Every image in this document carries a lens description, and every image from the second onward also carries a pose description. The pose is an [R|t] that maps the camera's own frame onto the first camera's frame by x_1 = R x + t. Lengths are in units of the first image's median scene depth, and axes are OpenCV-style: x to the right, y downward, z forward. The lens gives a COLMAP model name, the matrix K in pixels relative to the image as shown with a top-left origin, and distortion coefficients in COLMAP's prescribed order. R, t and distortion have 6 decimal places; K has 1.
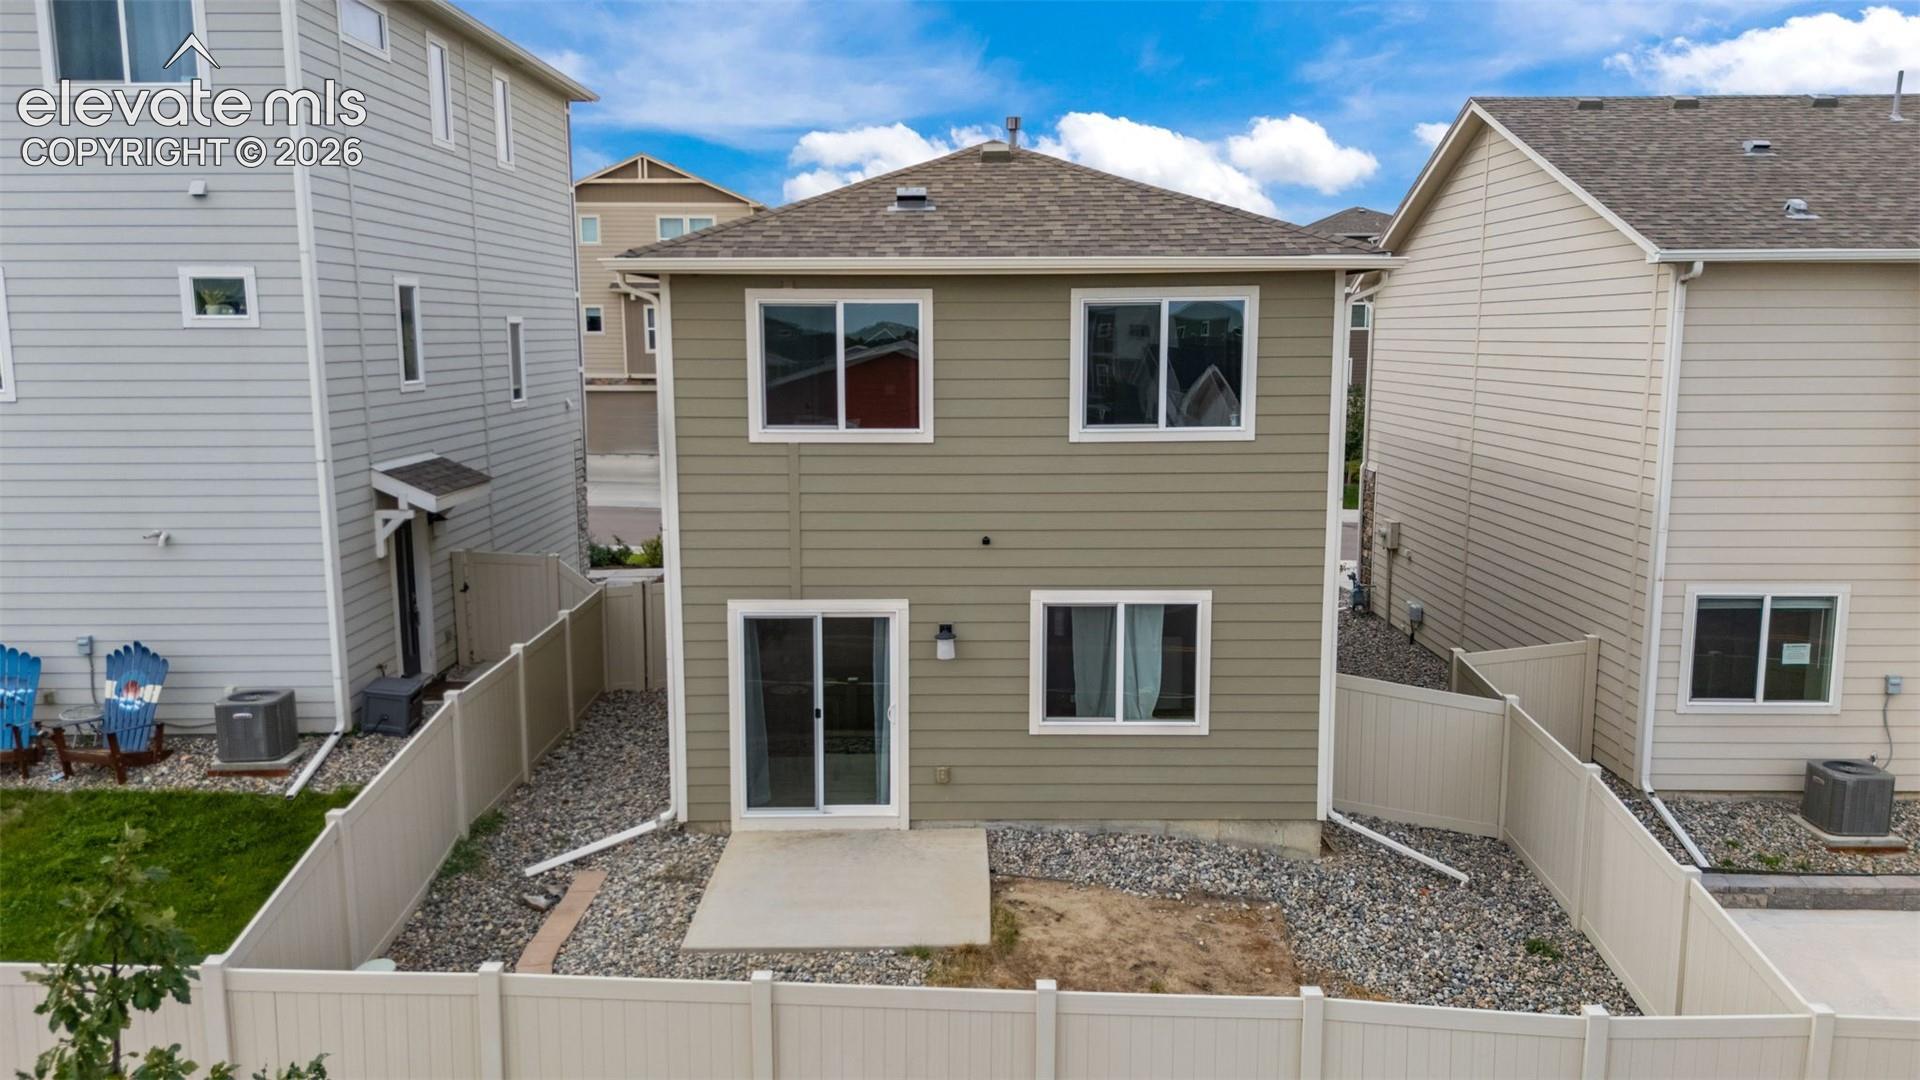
lens RADIAL K [[1410.2, 0, 960.0], [0, 1410.2, 540.0], [0, 0, 1]] dist [0.091905, -0.105297]
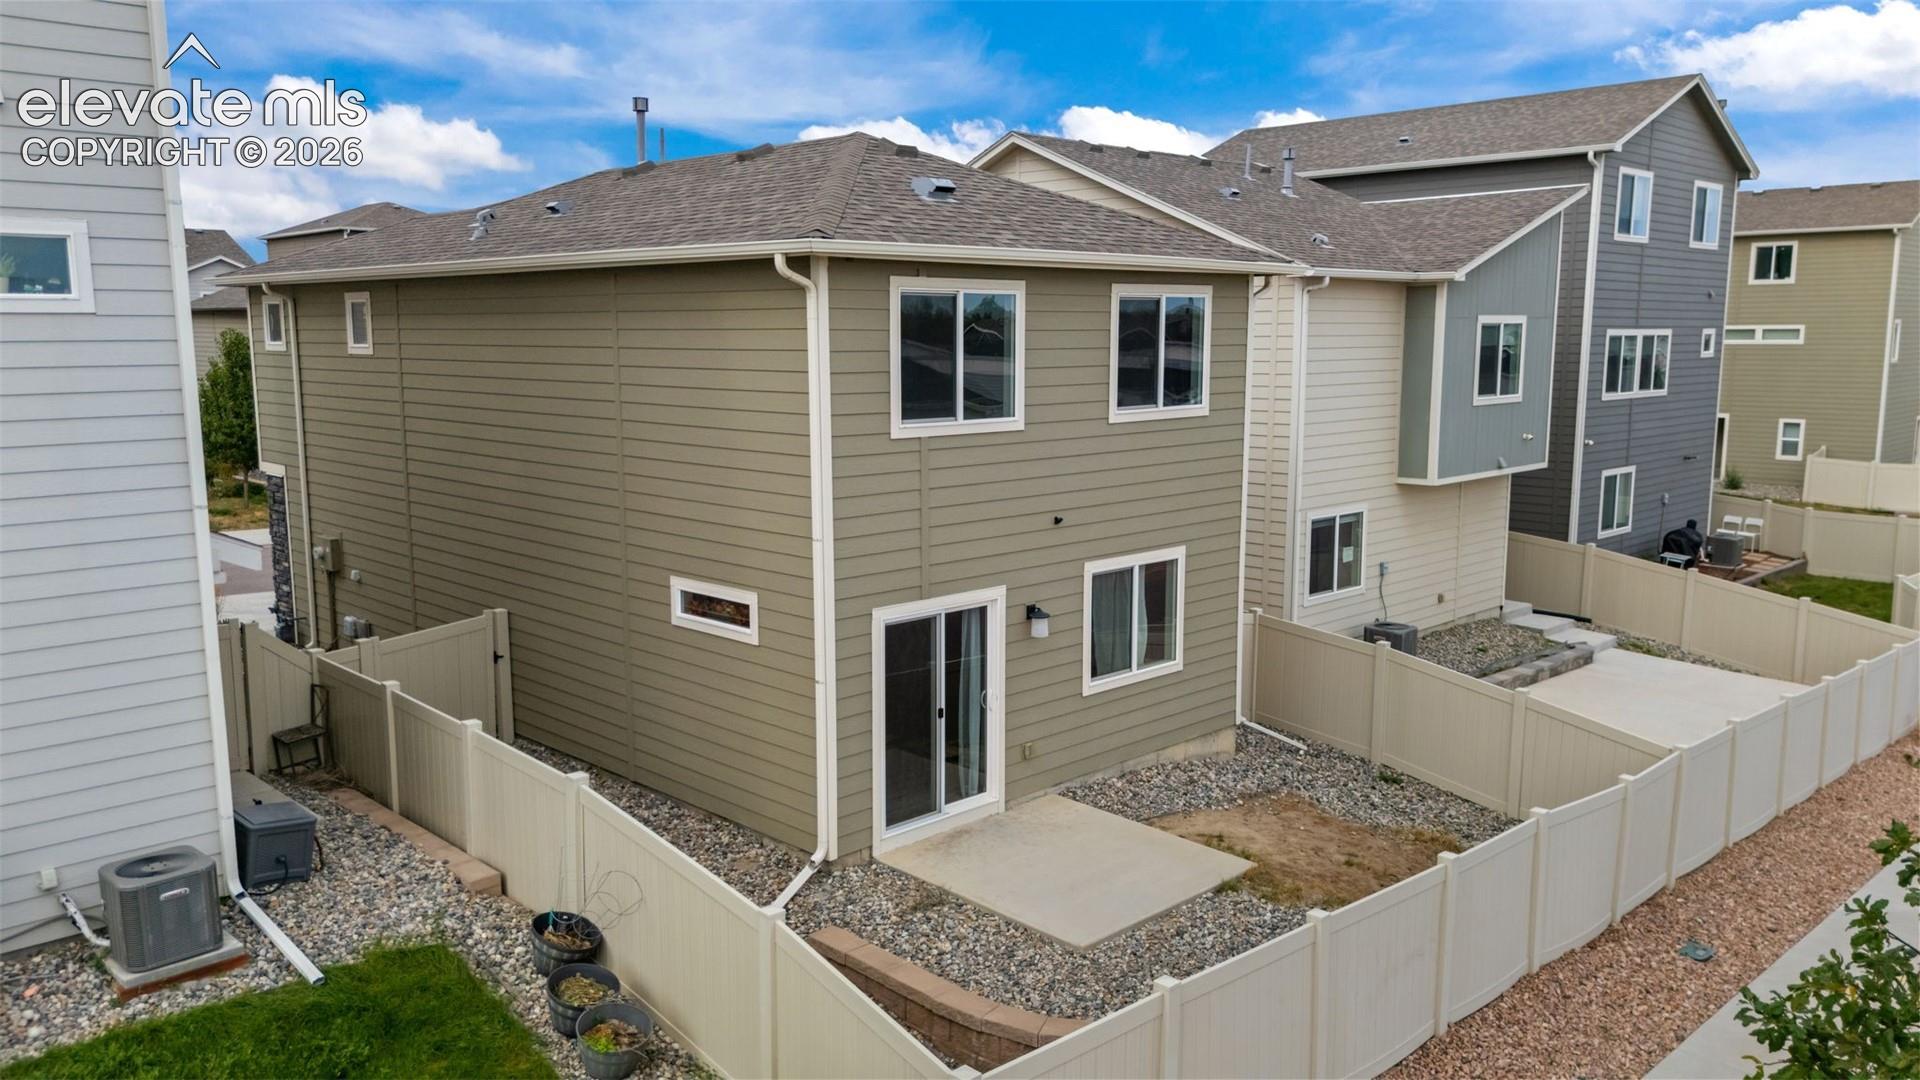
lens RADIAL K [[1410.2, 0, 960.0], [0, 1410.2, 540.0], [0, 0, 1]] dist [0.091905, -0.105297]
pose [[0.715507, -0.100386, 0.691356, -0.756688], [0.102433, 0.994002, 0.038319, -0.032345], [-0.691055, 0.043400, 0.721498, 0.284208]]
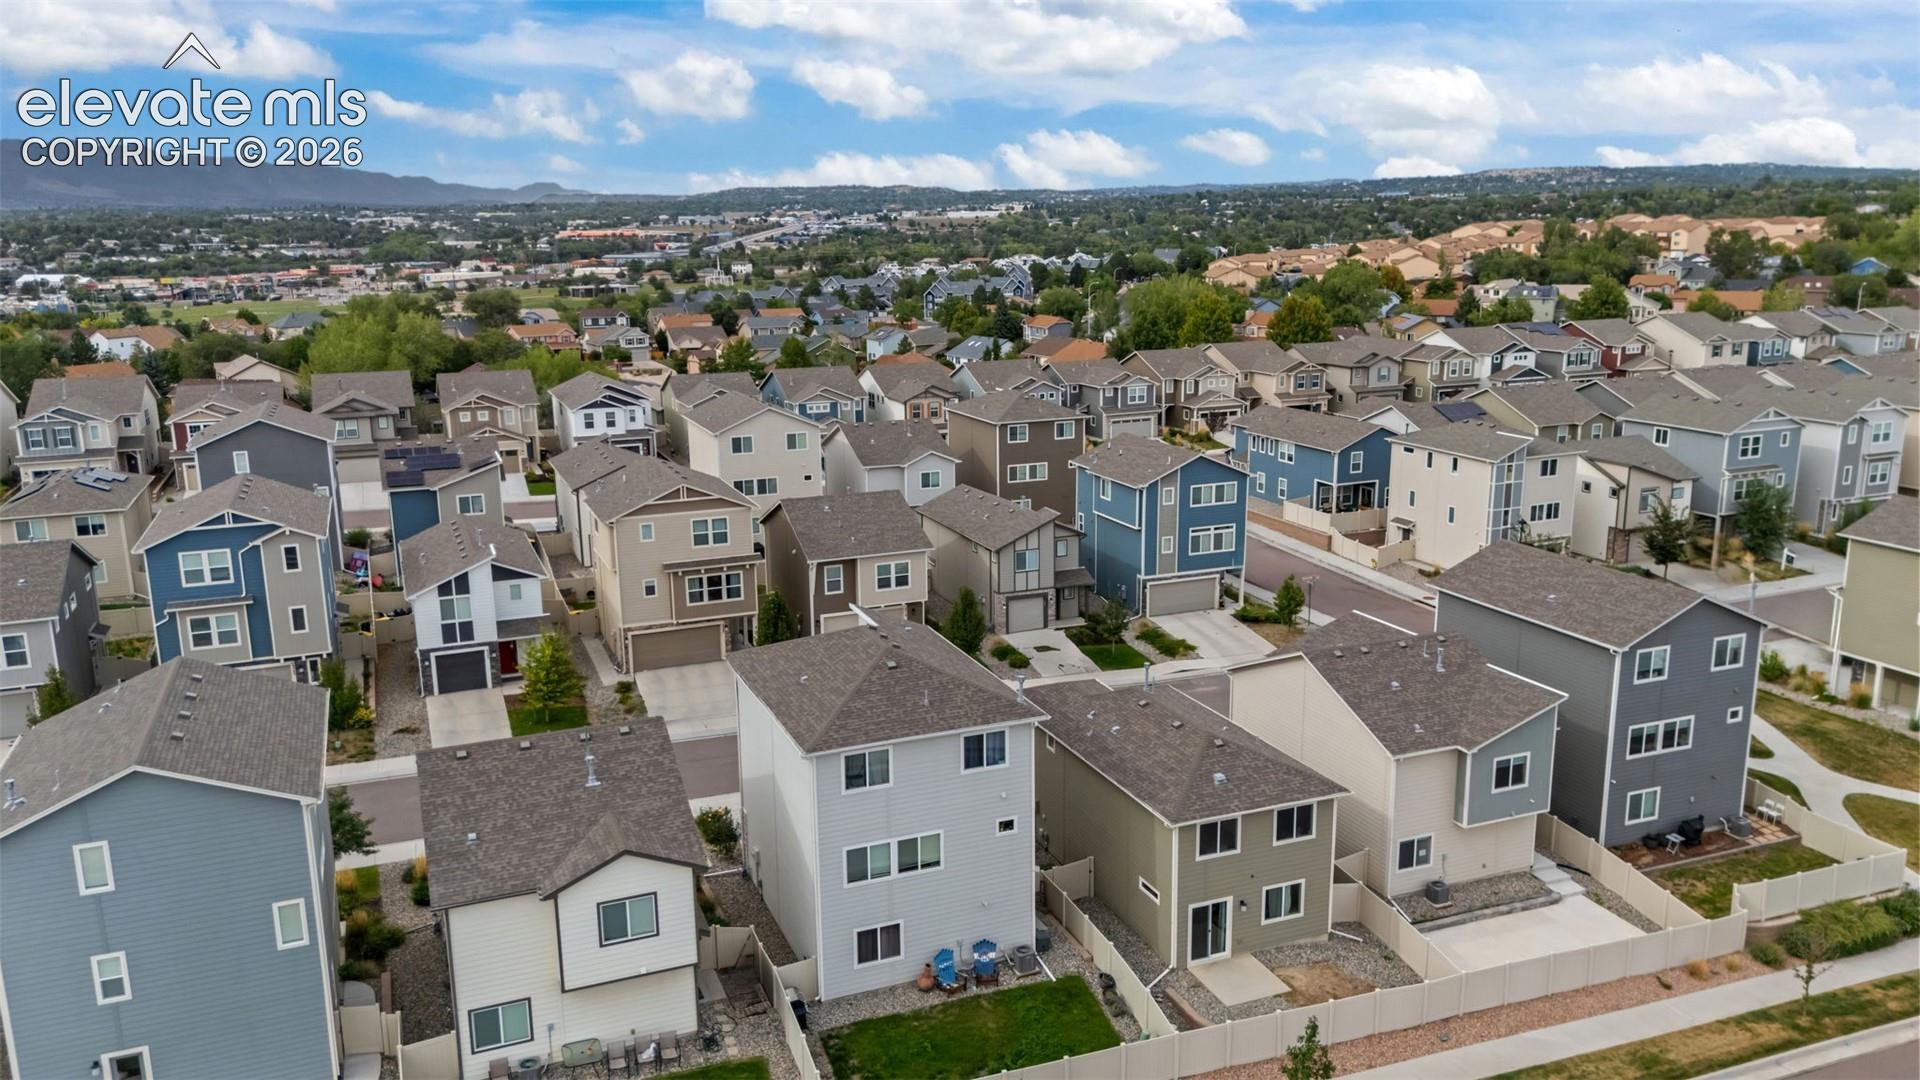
lens RADIAL K [[1410.2, 0, 960.0], [0, 1410.2, 540.0], [0, 0, 1]] dist [0.091905, -0.105297]
pose [[0.926453, -0.090676, 0.365326, -1.882757], [0.063932, 0.994356, 0.084675, -1.183945], [-0.370942, -0.055091, 0.927020, -1.993907]]
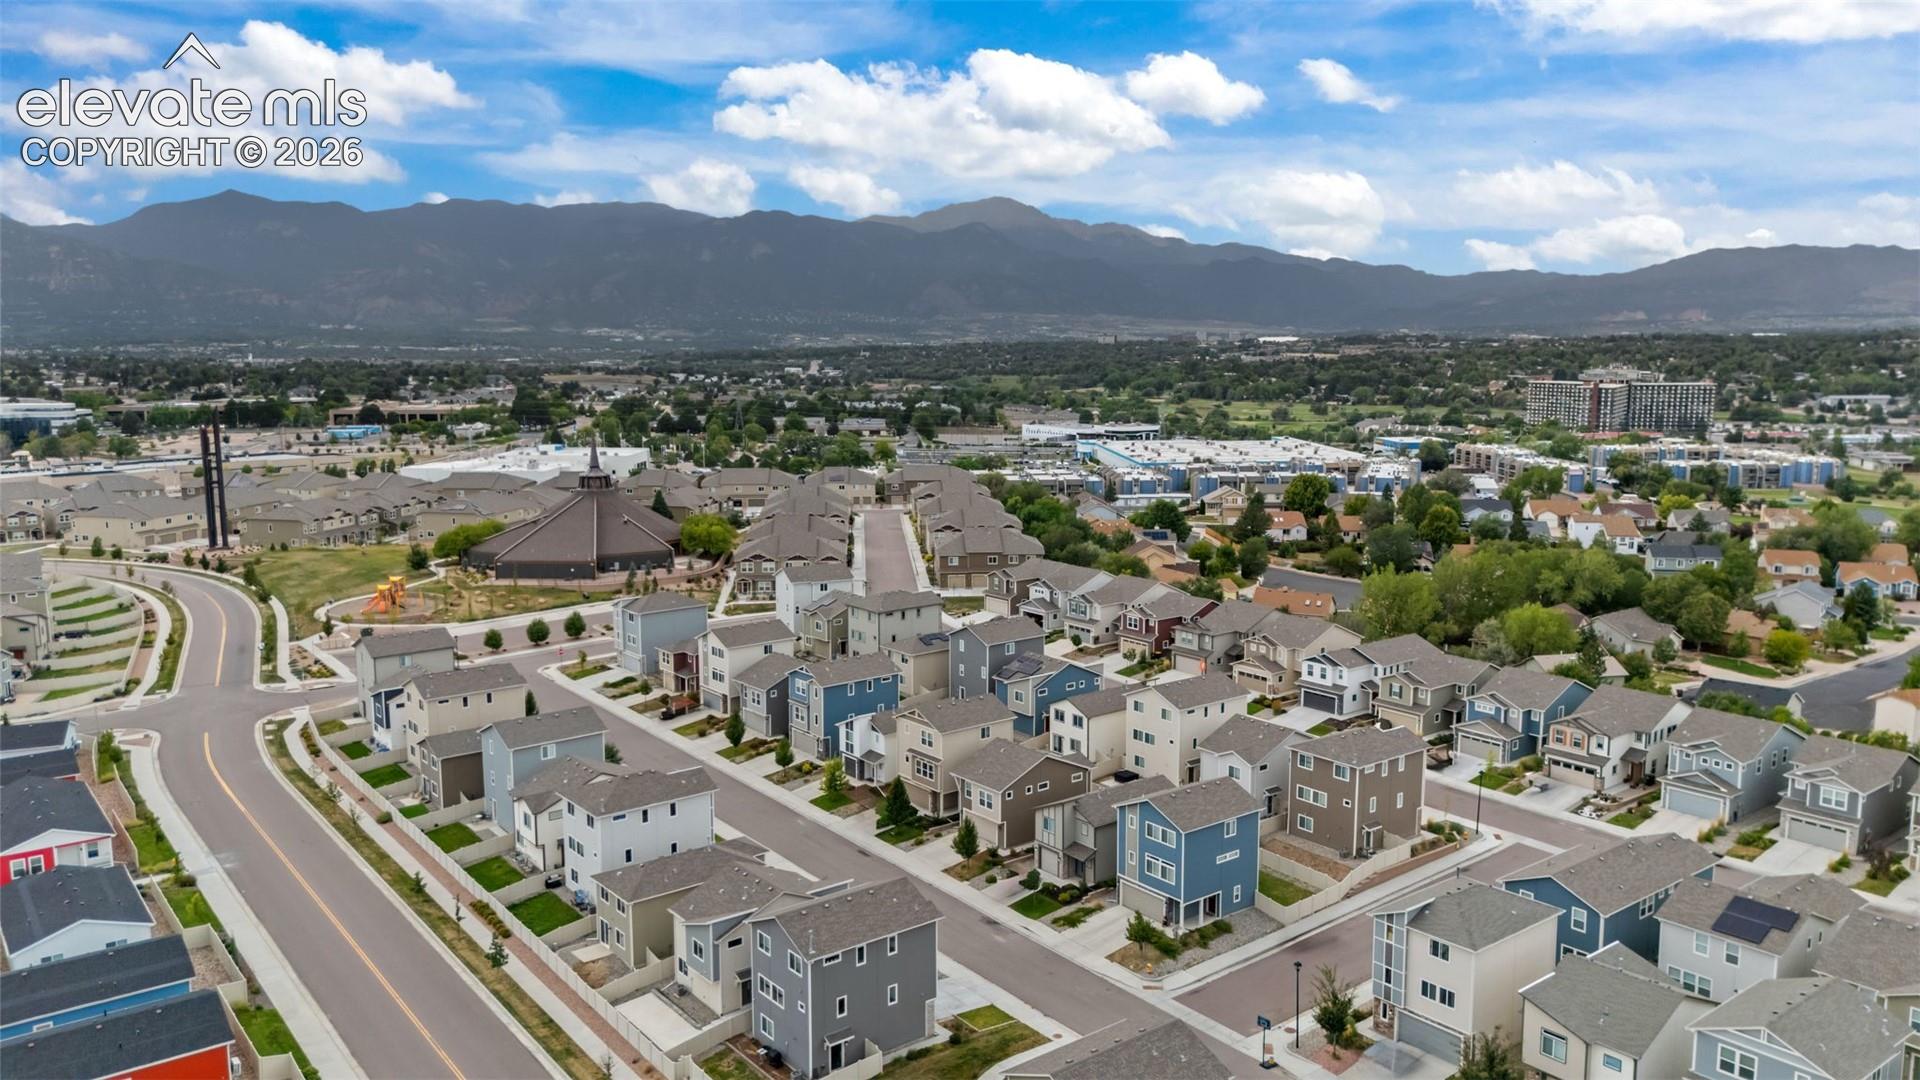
lens RADIAL K [[1410.2, 0, 960.0], [0, 1410.2, 540.0], [0, 0, 1]] dist [0.091905, -0.105297]
pose [[0.617746, 0.117830, -0.777500, 7.478710], [-0.116813, 0.991491, 0.057450, -2.908725], [0.777653, 0.055332, 0.626254, -2.767399]]
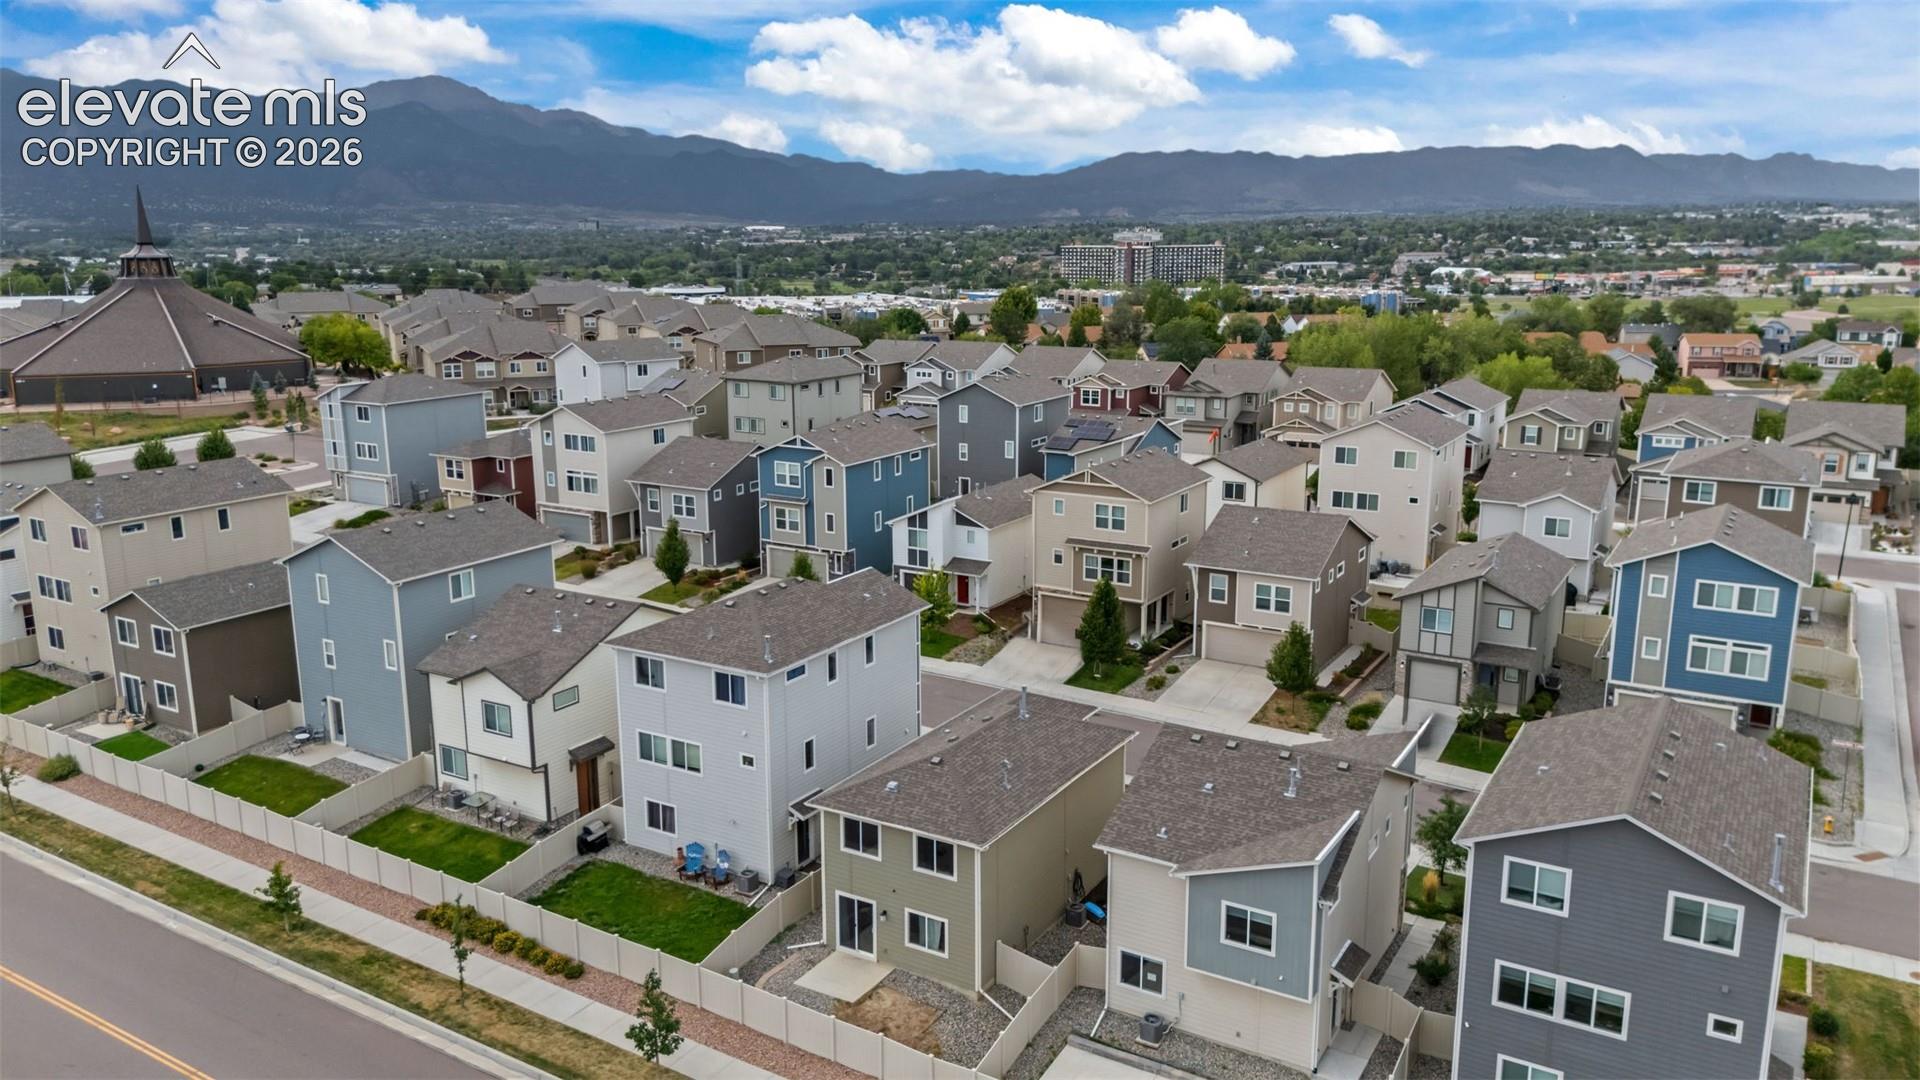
lens RADIAL K [[1410.2, 0, 960.0], [0, 1410.2, 540.0], [0, 0, 1]] dist [0.091905, -0.105297]
pose [[0.857583, 0.112076, -0.501986, 1.851372], [-0.075888, 0.992861, 0.092025, -1.216819], [0.508716, -0.040824, 0.859966, -1.958124]]
